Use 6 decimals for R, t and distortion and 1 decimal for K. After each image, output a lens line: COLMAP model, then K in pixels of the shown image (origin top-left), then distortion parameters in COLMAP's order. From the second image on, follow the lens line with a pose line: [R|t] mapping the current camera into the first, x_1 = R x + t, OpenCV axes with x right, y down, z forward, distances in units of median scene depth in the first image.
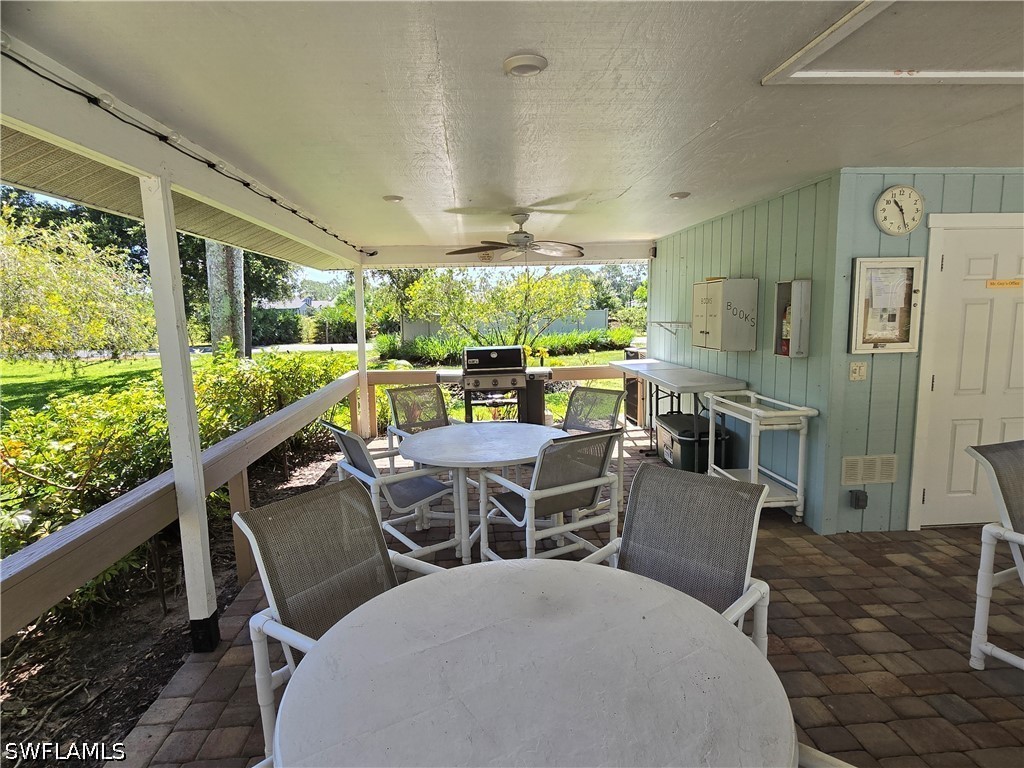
lens RADIAL K [[556.3, 0, 506.4], [0, 556.3, 384.8], [0, 0, 1]] dist [-0.001598, -0.002057]
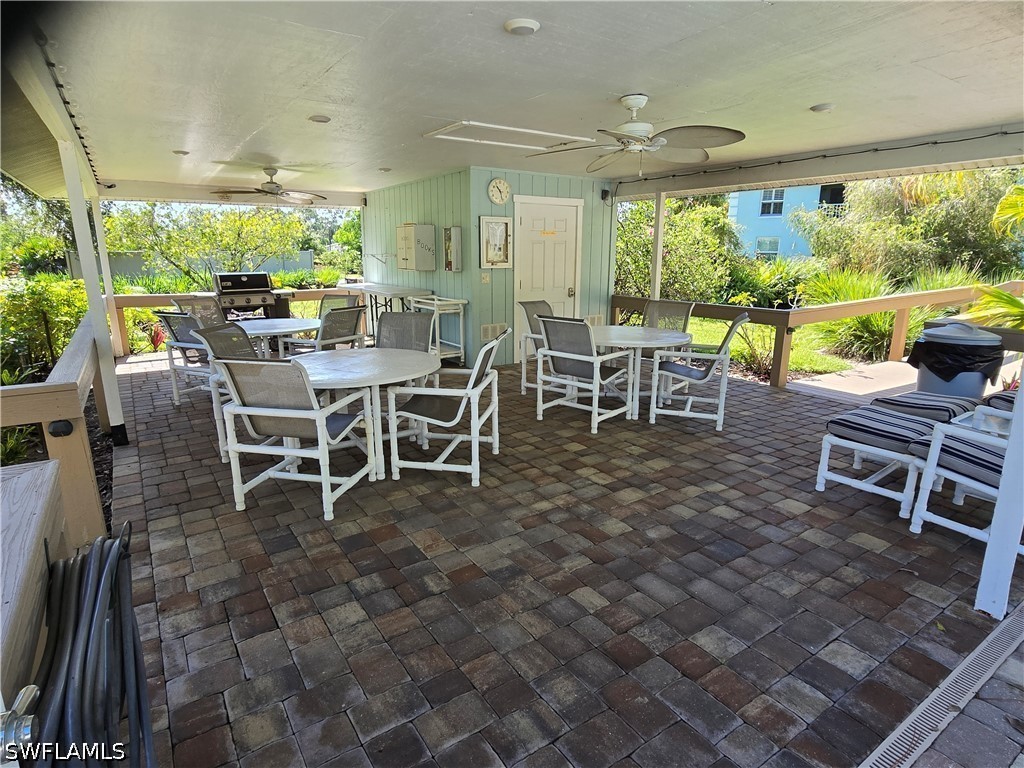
lens RADIAL K [[556.3, 0, 506.4], [0, 556.3, 384.8], [0, 0, 1]] dist [-0.001598, -0.002057]
pose [[0.867745, -0.092996, 0.488232, -0.208209], [0.046171, 0.993174, 0.107113, 0.110884], [-0.494861, -0.070404, 0.866116, -0.561056]]
